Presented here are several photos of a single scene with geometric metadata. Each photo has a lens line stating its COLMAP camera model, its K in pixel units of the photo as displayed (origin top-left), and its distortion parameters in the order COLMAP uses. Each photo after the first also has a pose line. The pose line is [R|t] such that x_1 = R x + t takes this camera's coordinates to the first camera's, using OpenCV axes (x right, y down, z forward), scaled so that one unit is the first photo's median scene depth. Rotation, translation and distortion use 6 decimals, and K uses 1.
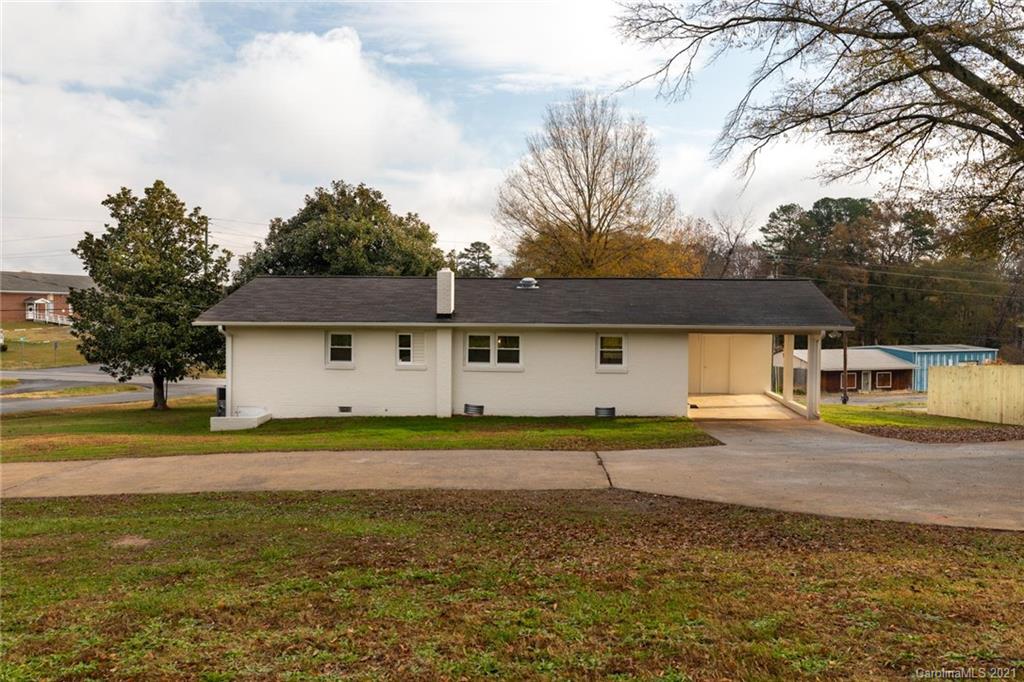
lens RADIAL K [[2390.7, 0, 511.7], [0, 2390.7, 339.4], [0, 0, 1]] dist [-0.116024, 0.000000]
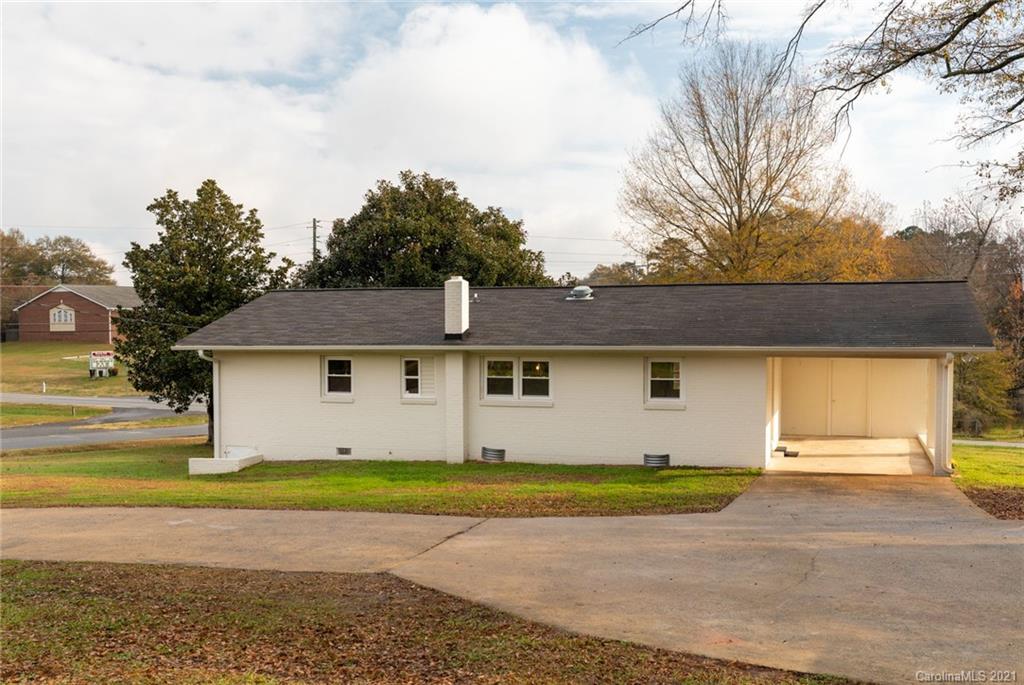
lens RADIAL K [[2390.7, 0, 511.5], [0, 2390.7, 345.3], [0, 0, 1]] dist [-0.116024, 0.000000]
pose [[0.847174, -0.002619, -0.531309, 0.405278], [0.007595, 0.999945, 0.007182, -0.012251], [0.531262, -0.010120, 0.847147, 0.328055]]
